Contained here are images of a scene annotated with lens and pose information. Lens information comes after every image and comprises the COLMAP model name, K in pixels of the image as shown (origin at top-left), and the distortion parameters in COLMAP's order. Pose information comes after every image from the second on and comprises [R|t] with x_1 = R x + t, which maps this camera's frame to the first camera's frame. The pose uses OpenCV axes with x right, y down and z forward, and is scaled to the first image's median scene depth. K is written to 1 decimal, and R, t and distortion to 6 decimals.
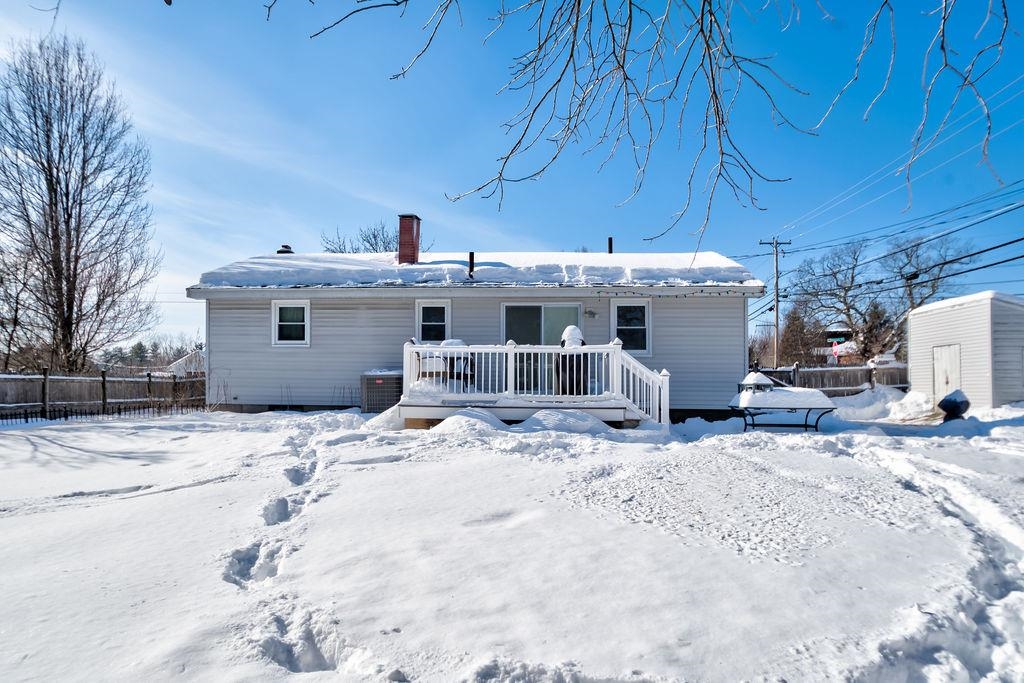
lens RADIAL K [[614.6, 0, 513.4], [0, 614.6, 392.7], [0, 0, 1]] dist [-0.008573, 0.001166]
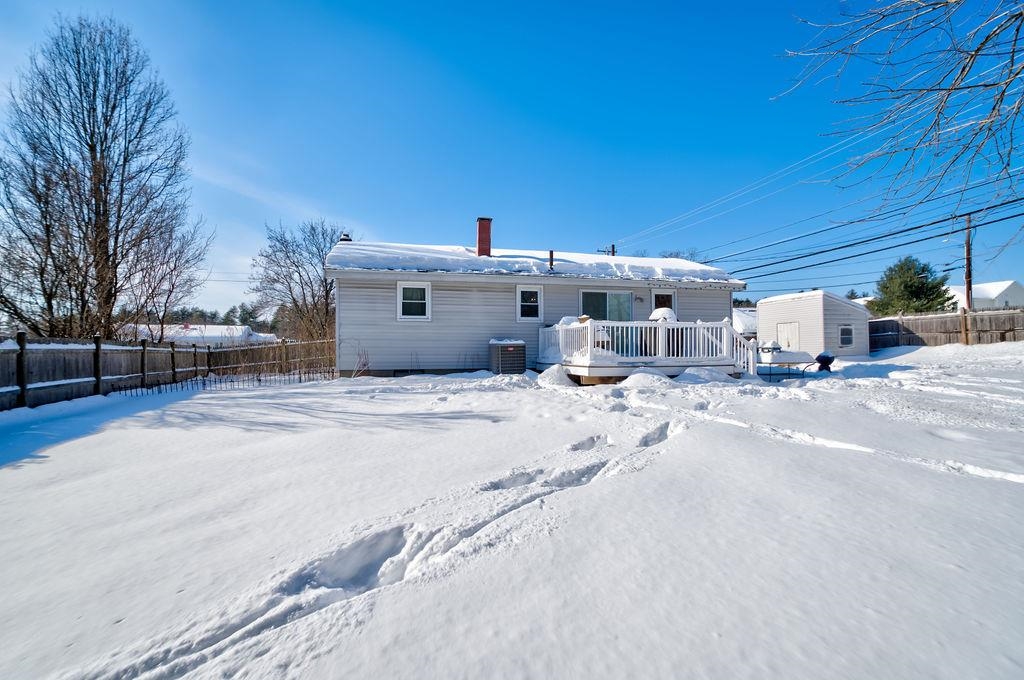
lens RADIAL K [[477.1, 0, 512.0], [0, 477.1, 340.0], [0, 0, 1]] dist [-0.002362, -0.000385]
pose [[0.950264, -0.004390, 0.311414, -0.466191], [0.015158, 0.999368, -0.032166, -0.004363], [-0.311076, 0.035287, 0.949730, 0.055072]]
